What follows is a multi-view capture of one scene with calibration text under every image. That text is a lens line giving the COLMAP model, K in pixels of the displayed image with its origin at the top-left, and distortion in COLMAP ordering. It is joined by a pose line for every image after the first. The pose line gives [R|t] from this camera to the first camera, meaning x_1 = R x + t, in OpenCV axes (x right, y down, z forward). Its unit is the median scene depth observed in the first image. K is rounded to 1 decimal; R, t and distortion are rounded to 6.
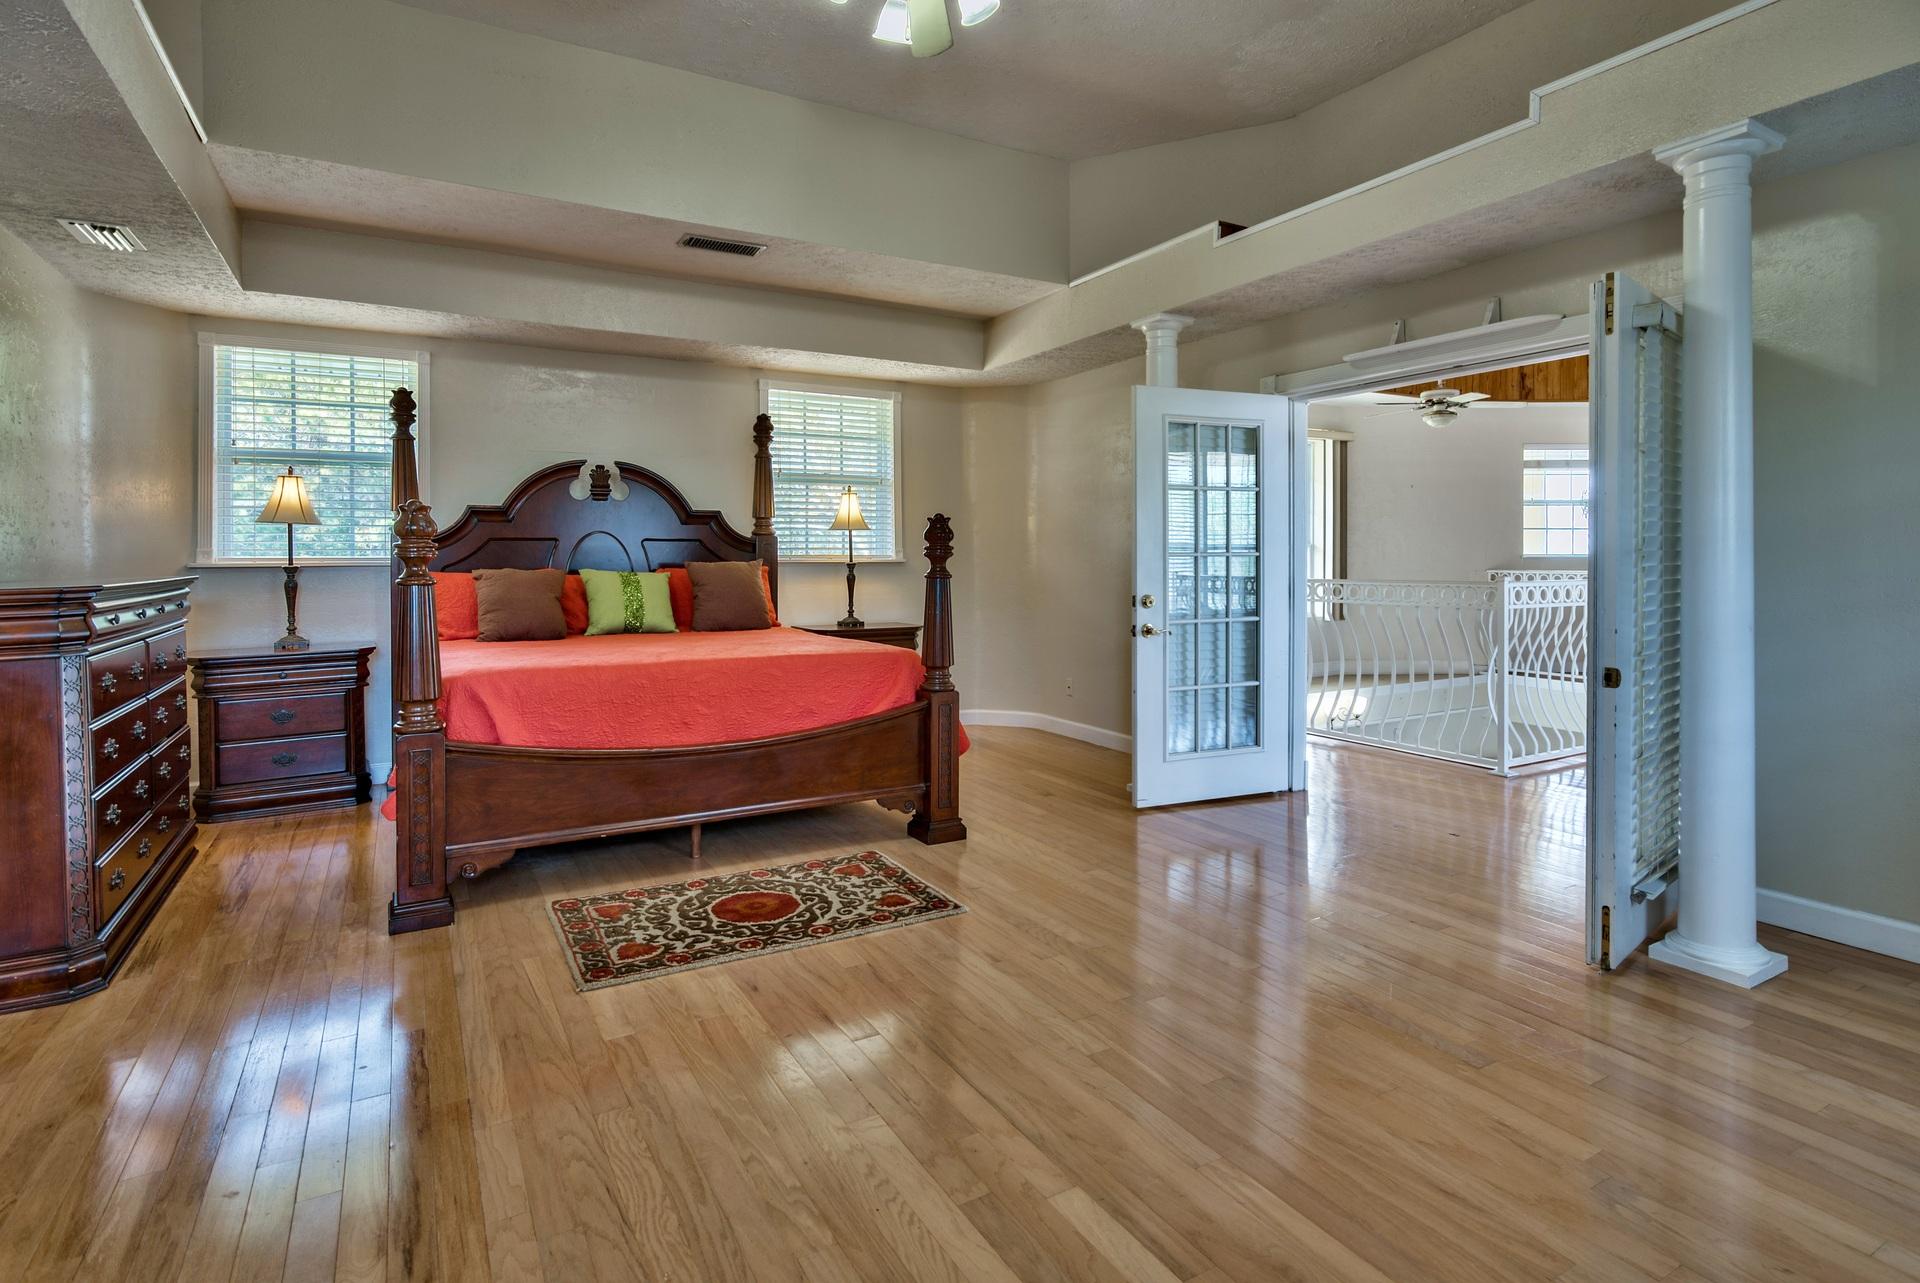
lens RADIAL K [[971.9, 0, 953.3], [0, 971.9, 569.4], [0, 0, 1]] dist [0.002196, -0.000115]
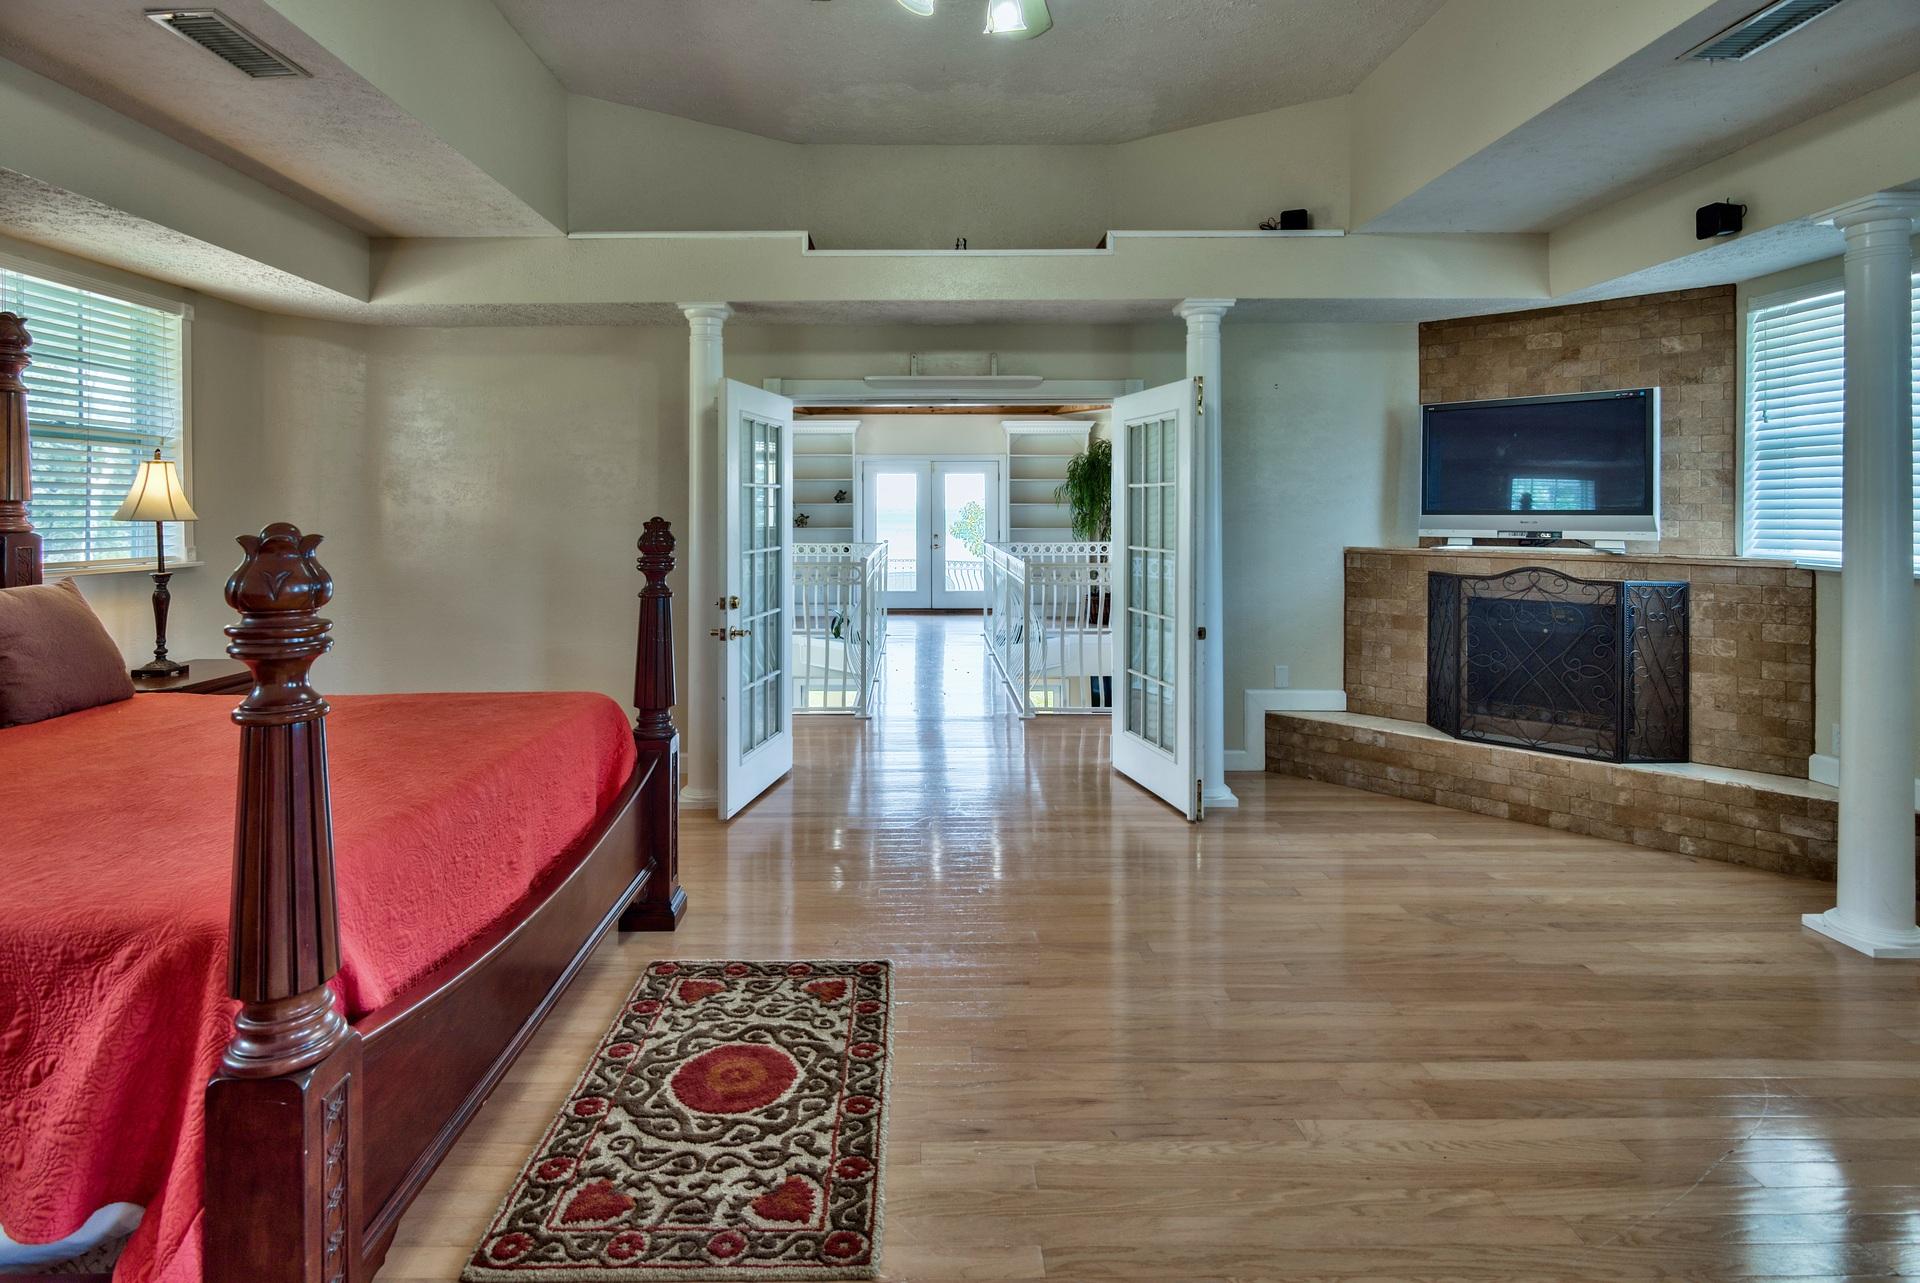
lens RADIAL K [[971.9, 0, 911.6], [0, 971.9, 510.0], [0, 0, 1]] dist [0.002196, -0.000115]
pose [[0.492256, 0.000798, 0.870450, -0.778064], [0.013288, 0.999876, -0.008432, -0.067945], [-0.870349, 0.015717, 0.492185, 0.530378]]
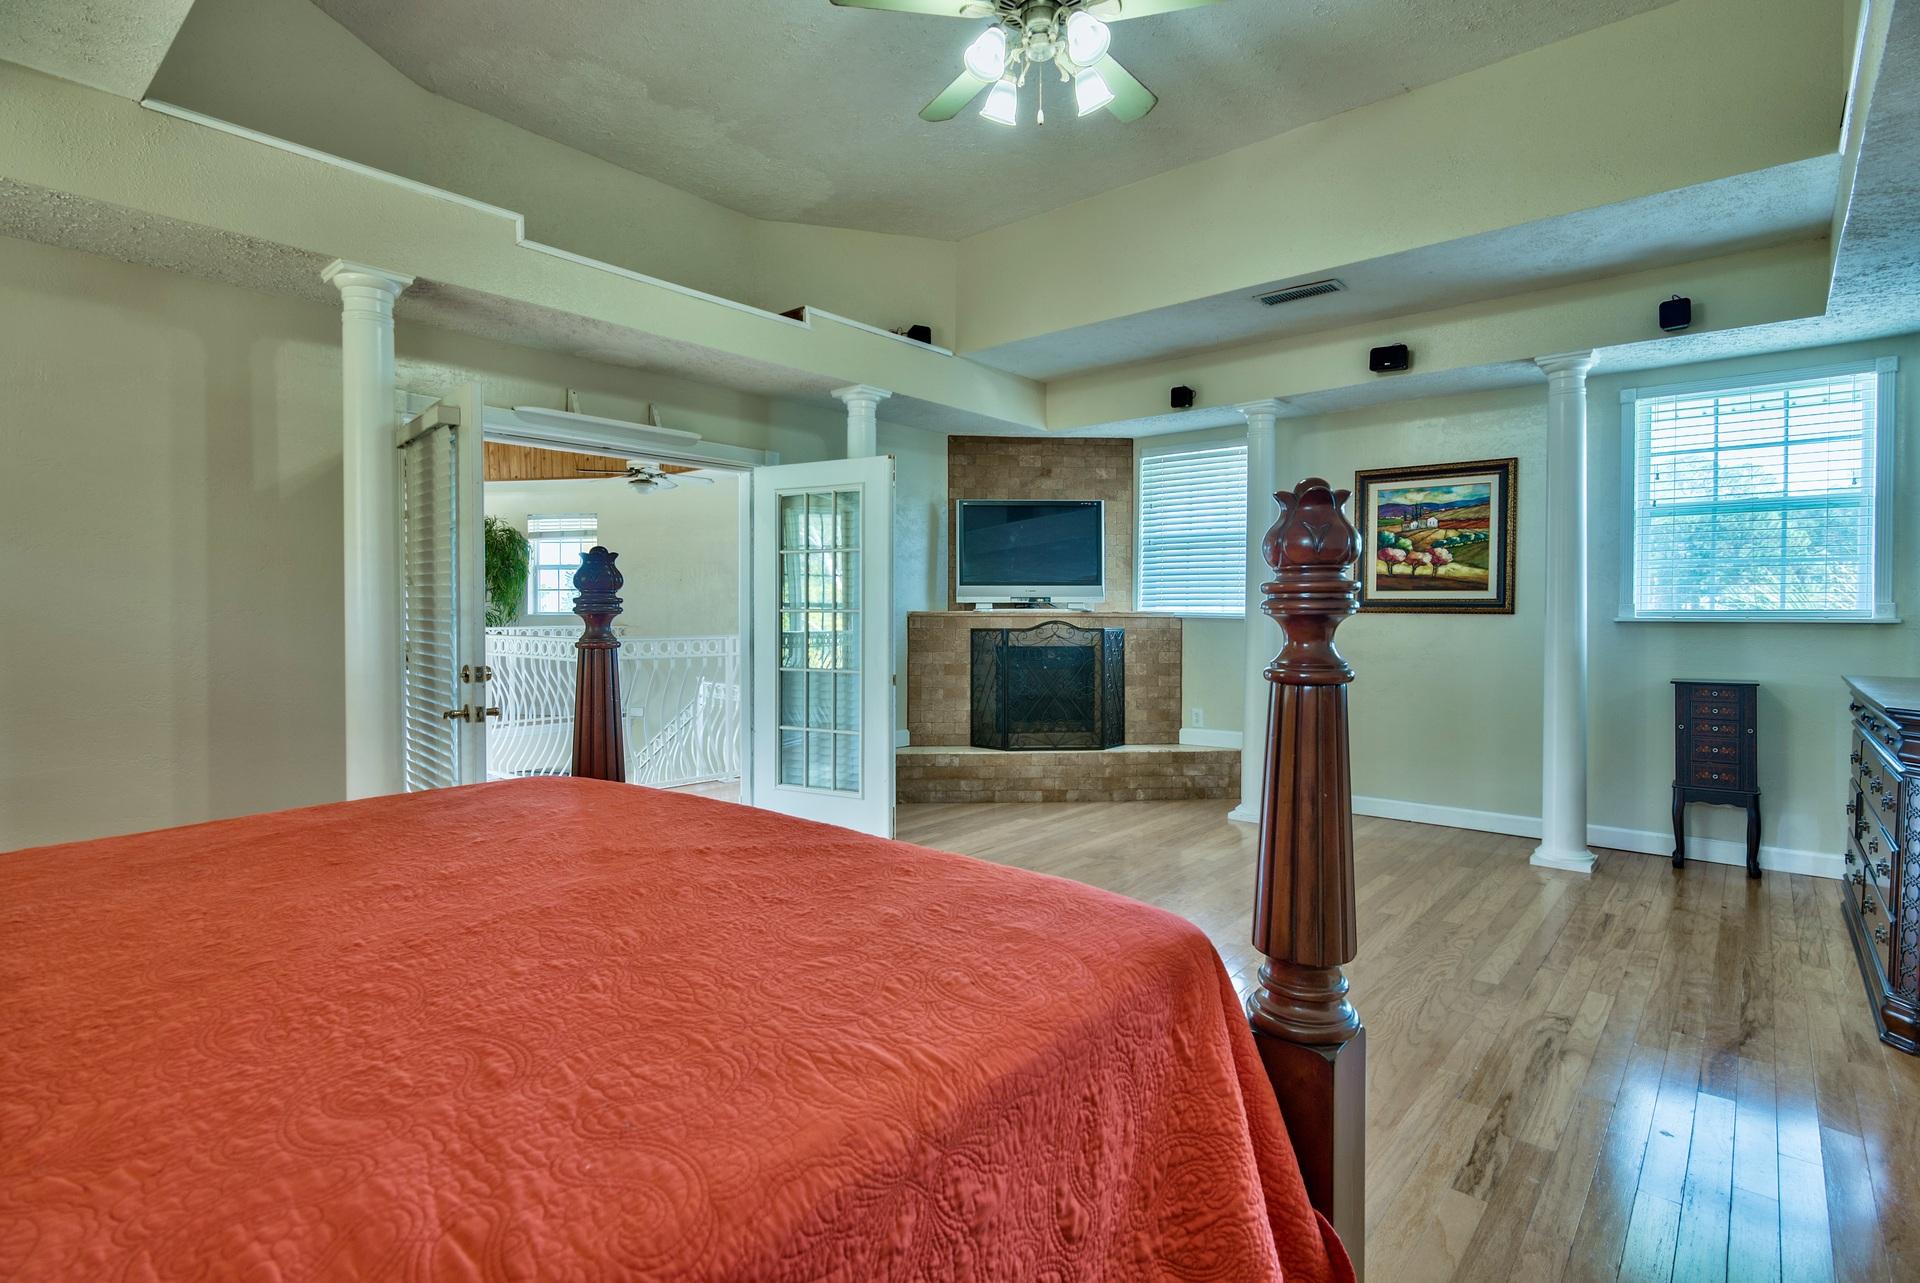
lens RADIAL K [[971.9, 0, 950.1], [0, 971.9, 641.5], [0, 0, 1]] dist [0.002196, -0.000115]
pose [[-0.351437, -0.025437, 0.935866, -0.884192], [0.015618, 0.999332, 0.033027, -0.015464], [-0.936081, 0.026223, -0.350806, 1.289297]]
